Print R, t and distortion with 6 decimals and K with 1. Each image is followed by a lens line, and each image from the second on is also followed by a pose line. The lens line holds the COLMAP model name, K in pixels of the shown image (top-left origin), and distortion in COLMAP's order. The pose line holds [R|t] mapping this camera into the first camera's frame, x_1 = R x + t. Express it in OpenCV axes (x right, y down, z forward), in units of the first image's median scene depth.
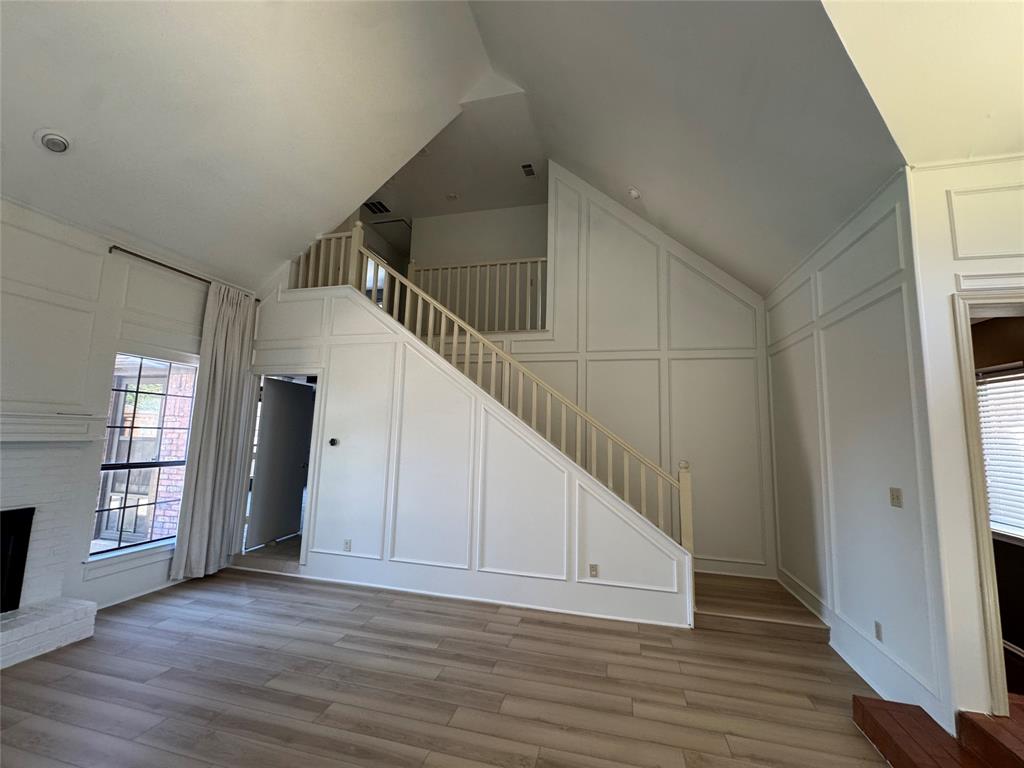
lens RADIAL K [[412.9, 0, 517.5], [0, 412.9, 387.1], [0, 0, 1]] dist [-0.001771, 0.000544]
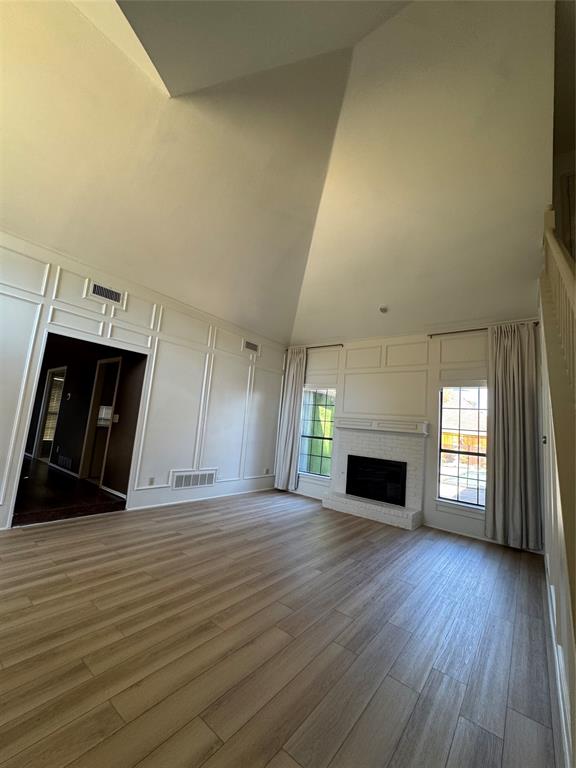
lens RADIAL K [[309.7, 0, 289.3], [0, 309.7, 386.3], [0, 0, 1]] dist [-0.001771, 0.000544]
pose [[-0.402364, -0.182743, -0.897055, 0.668622], [0.011834, 0.978754, -0.204694, 0.225429], [0.915403, -0.092977, -0.391654, 1.121332]]
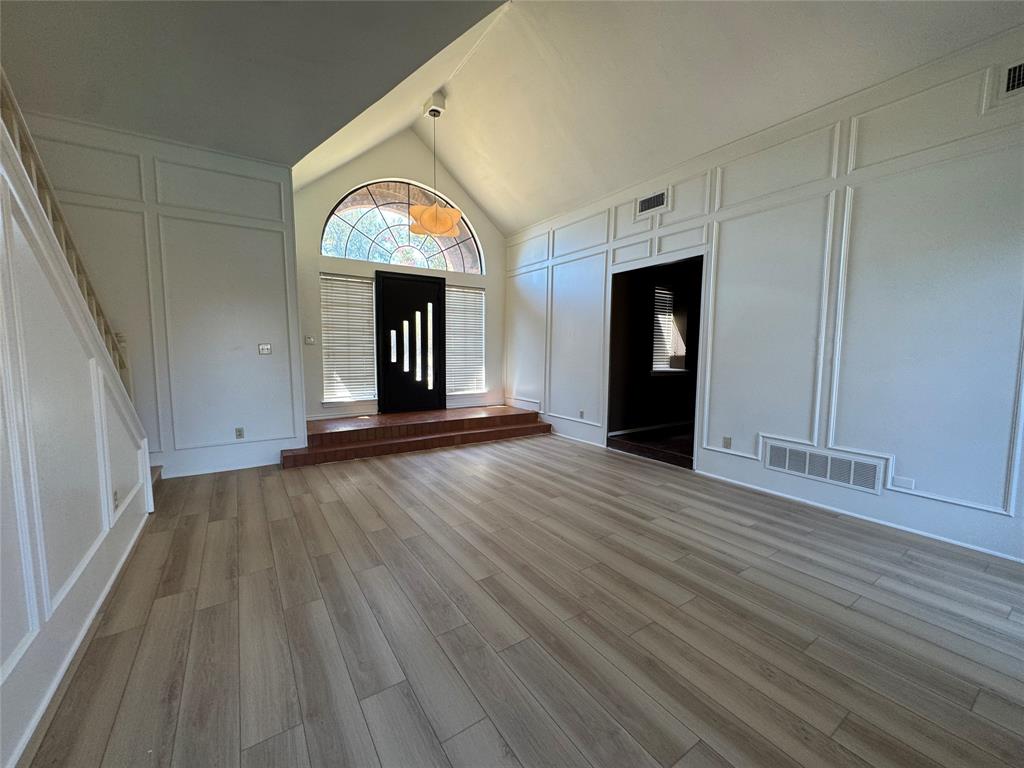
lens RADIAL K [[412.9, 0, 513.3], [0, 412.9, 382.3], [0, 0, 1]] dist [-0.001771, 0.000544]
pose [[-0.741493, -0.088739, 0.665067, -0.867986], [-0.104899, 0.994359, 0.015722, 0.221281], [-0.662710, -0.058107, -0.746619, 1.321565]]
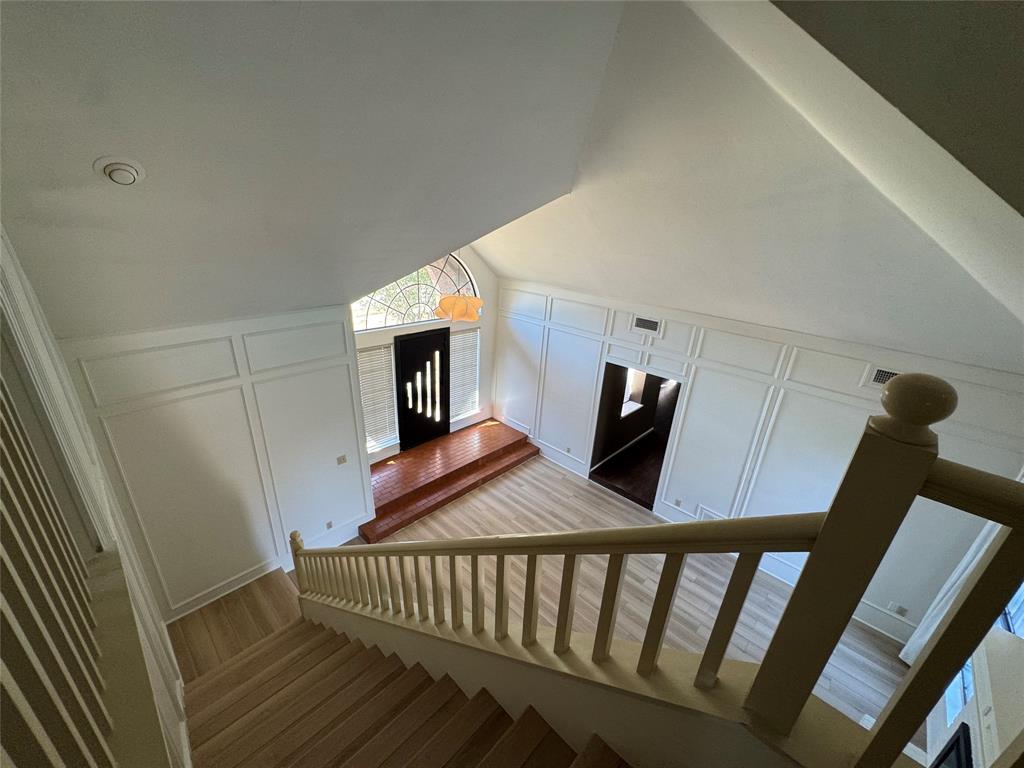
lens RADIAL K [[412.9, 0, 514.8], [0, 412.9, 387.2], [0, 0, 1]] dist [-0.001771, 0.000544]
pose [[-0.869567, -0.252228, 0.424540, -0.531978], [-0.135213, 0.948474, 0.286558, -0.668677], [-0.474943, 0.191778, -0.858866, 1.914766]]
